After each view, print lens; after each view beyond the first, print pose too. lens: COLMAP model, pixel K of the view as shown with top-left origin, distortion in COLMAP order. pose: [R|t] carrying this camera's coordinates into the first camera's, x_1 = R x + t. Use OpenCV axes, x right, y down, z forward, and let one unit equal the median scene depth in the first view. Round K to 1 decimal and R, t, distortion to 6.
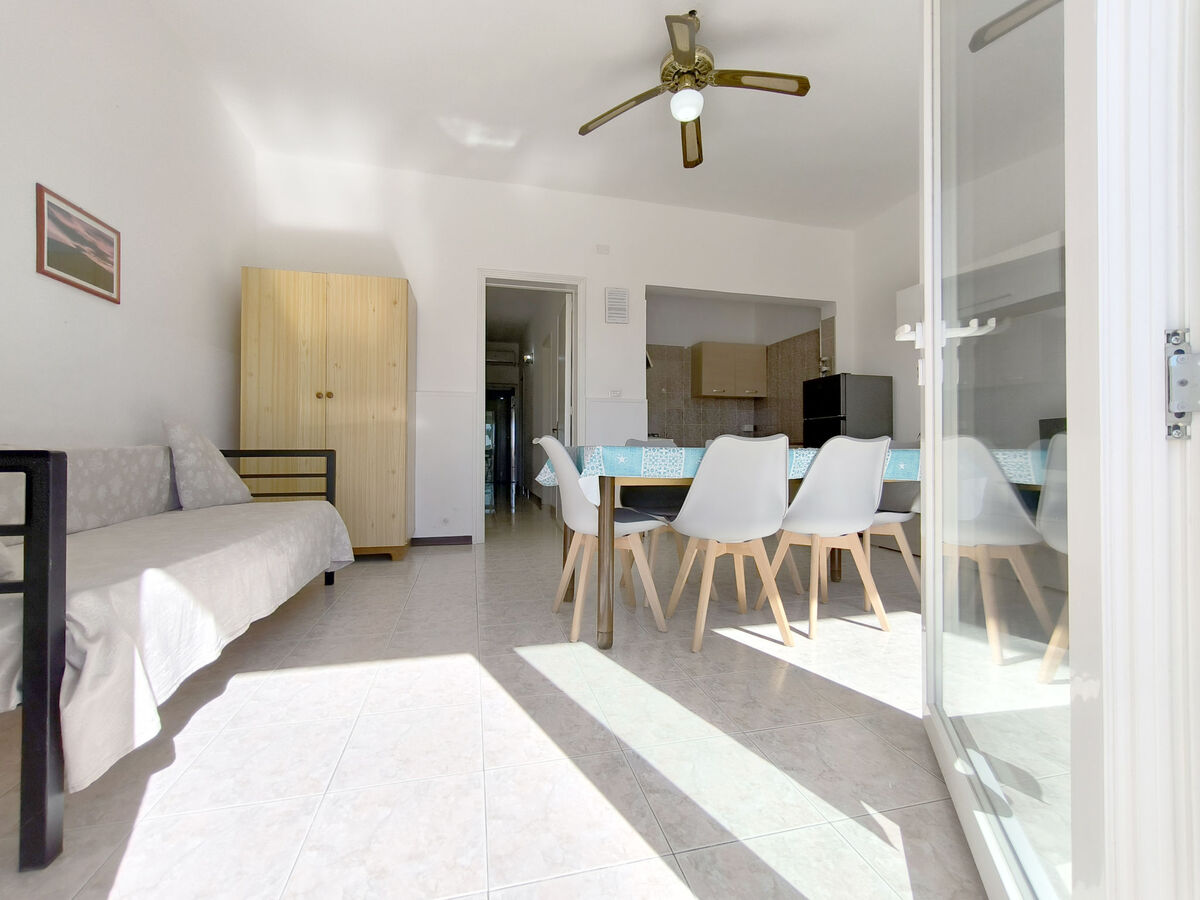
lens RADIAL K [[514.2, 0, 596.9], [0, 514.2, 448.1], [0, 0, 1]] dist [-0.009476, 0.005277]
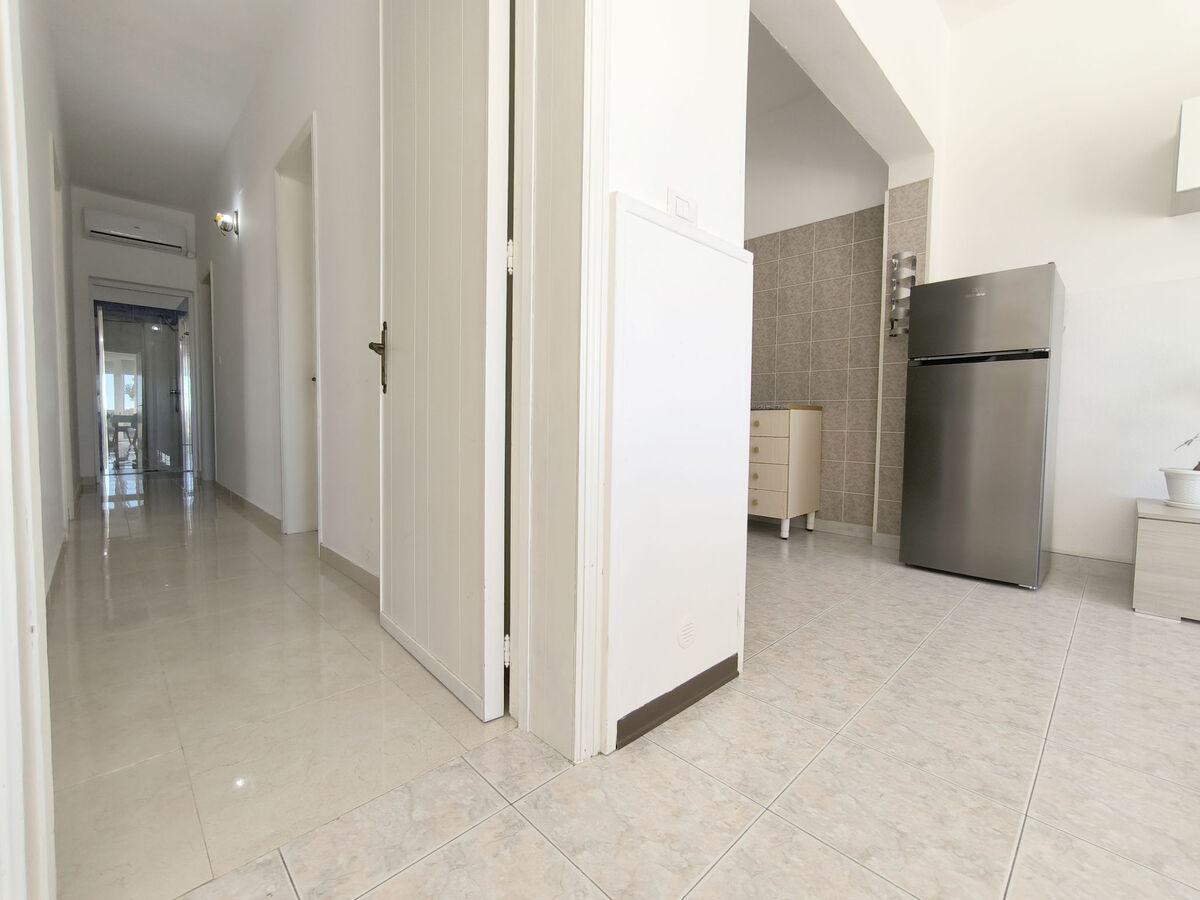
lens RADIAL K [[514.2, 0, 607.7], [0, 514.2, 448.7], [0, 0, 1]] dist [-0.009476, 0.005277]
pose [[0.860504, -0.016707, 0.509170, -0.072593], [-0.013410, 0.998373, 0.055421, 0.005867], [-0.509268, -0.054518, 0.858880, 0.389107]]
